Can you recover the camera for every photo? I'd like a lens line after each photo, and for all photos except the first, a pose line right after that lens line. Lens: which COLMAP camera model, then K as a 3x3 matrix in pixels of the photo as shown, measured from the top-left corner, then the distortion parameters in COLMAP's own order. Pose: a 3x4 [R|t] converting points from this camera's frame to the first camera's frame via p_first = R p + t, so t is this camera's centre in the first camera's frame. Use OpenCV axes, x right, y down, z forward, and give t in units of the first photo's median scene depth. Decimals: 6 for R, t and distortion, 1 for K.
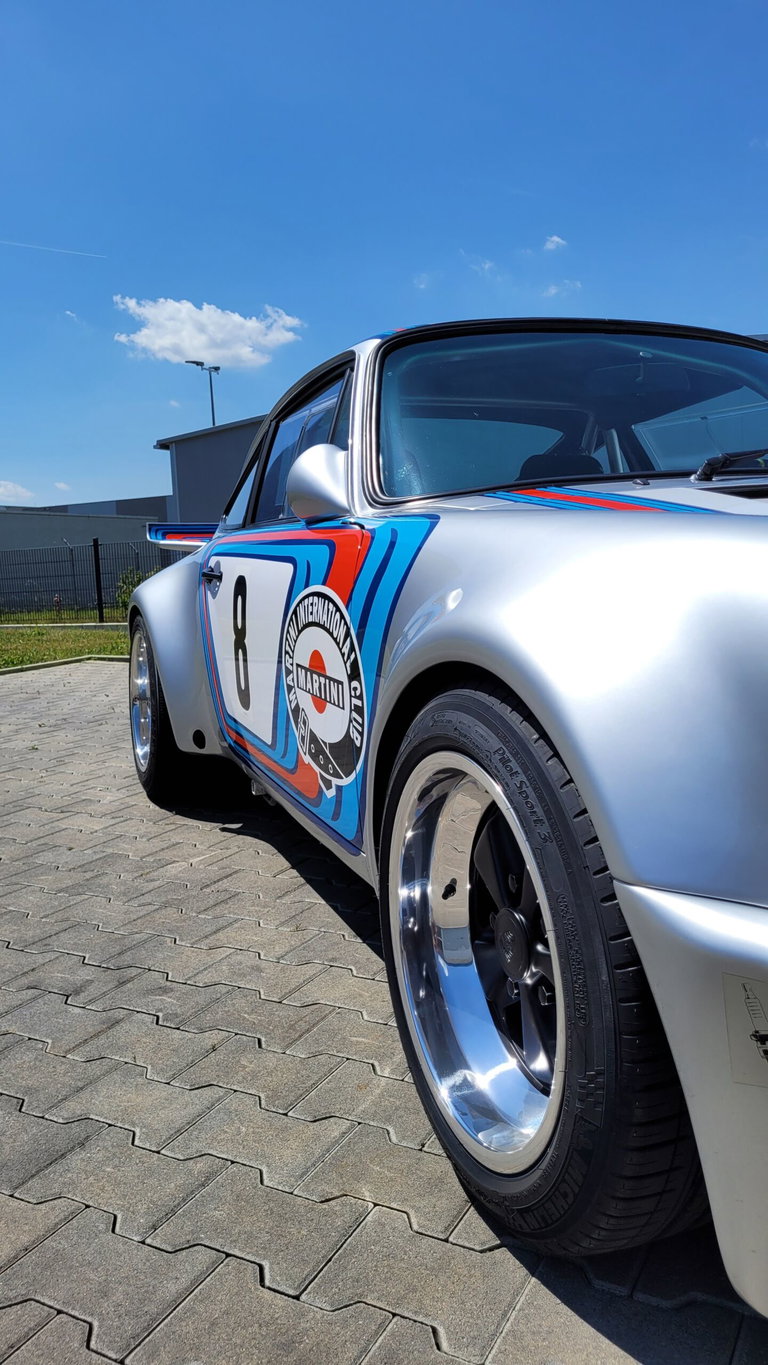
lens RADIAL K [[1069.4, 0, 384.0], [0, 1069.4, 682.5], [0, 0, 1]] dist [0.075619, 0.004985]
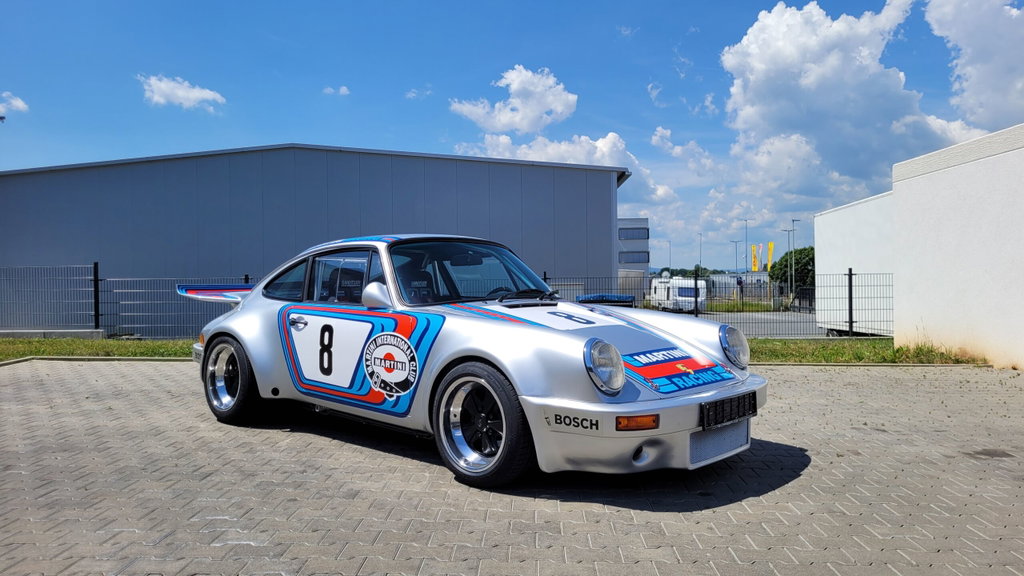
lens RADIAL K [[802.2, 0, 512.0], [0, 802.2, 288.0], [0, 0, 1]] dist [0.075619, 0.004985]
pose [[0.902837, 0.035449, 0.428519, -0.714132], [0.011428, 0.994266, -0.106326, 0.033959], [-0.429831, 0.100892, 0.897255, -1.216150]]
